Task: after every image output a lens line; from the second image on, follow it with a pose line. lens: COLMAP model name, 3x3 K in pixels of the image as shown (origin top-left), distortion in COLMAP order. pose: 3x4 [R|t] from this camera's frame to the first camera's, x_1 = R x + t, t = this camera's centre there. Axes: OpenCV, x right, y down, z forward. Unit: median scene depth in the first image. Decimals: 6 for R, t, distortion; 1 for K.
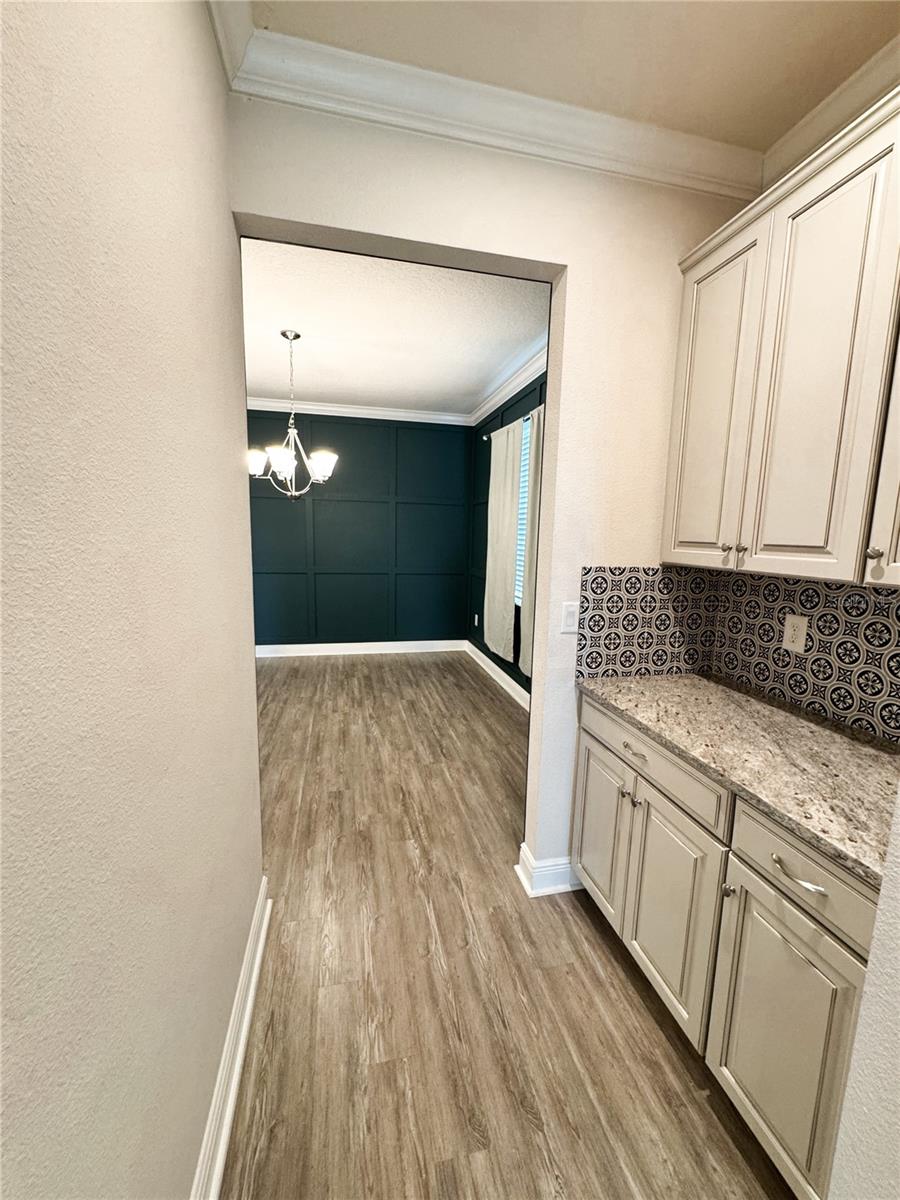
lens RADIAL K [[479.8, 0, 444.4], [0, 479.8, 600.4], [0, 0, 1]] dist [0.001248, -0.000108]
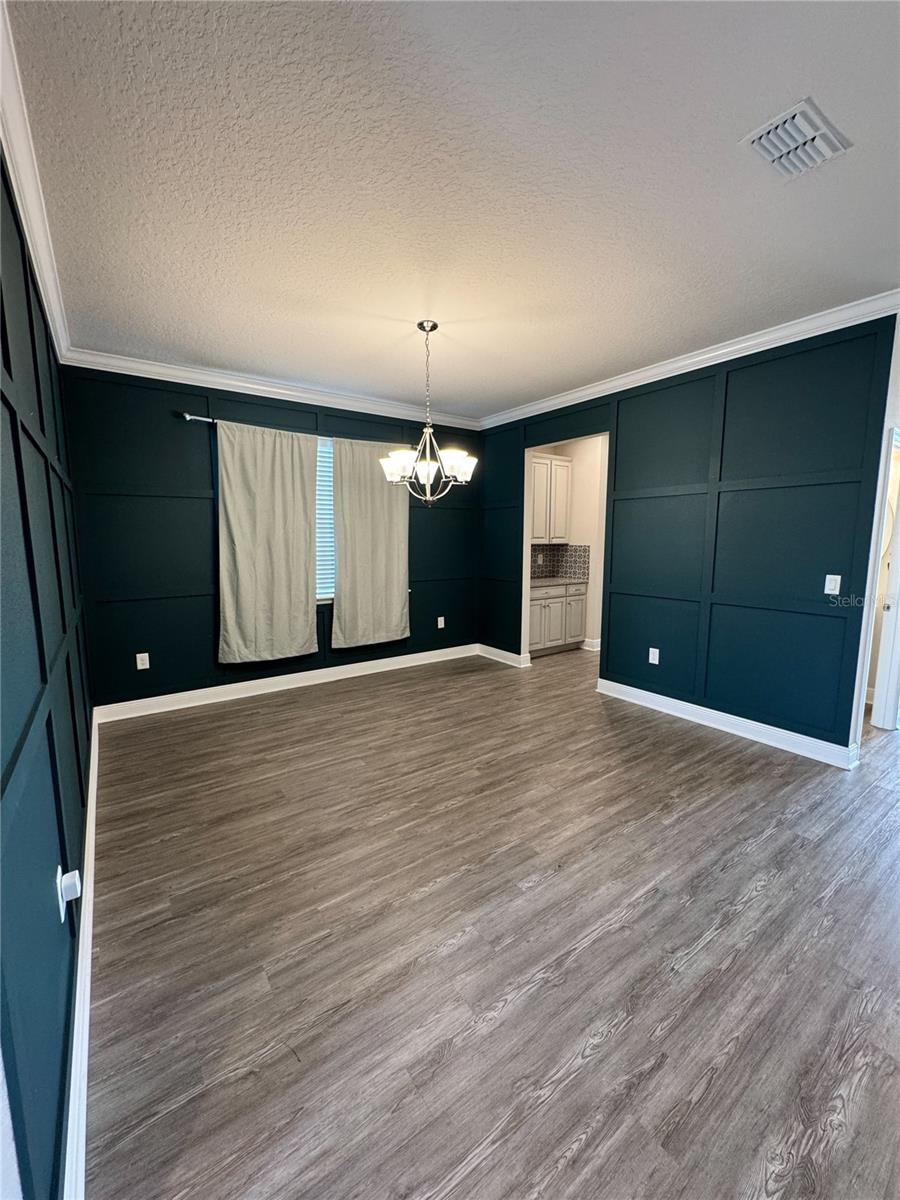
lens RADIAL K [[479.8, 0, 445.8], [0, 479.8, 600.7], [0, 0, 1]] dist [0.001248, -0.000108]
pose [[-0.386912, -0.138667, 0.911631, -1.111126], [0.129212, 0.970721, 0.202496, -0.198259], [-0.913019, 0.196142, -0.357666, 1.245018]]
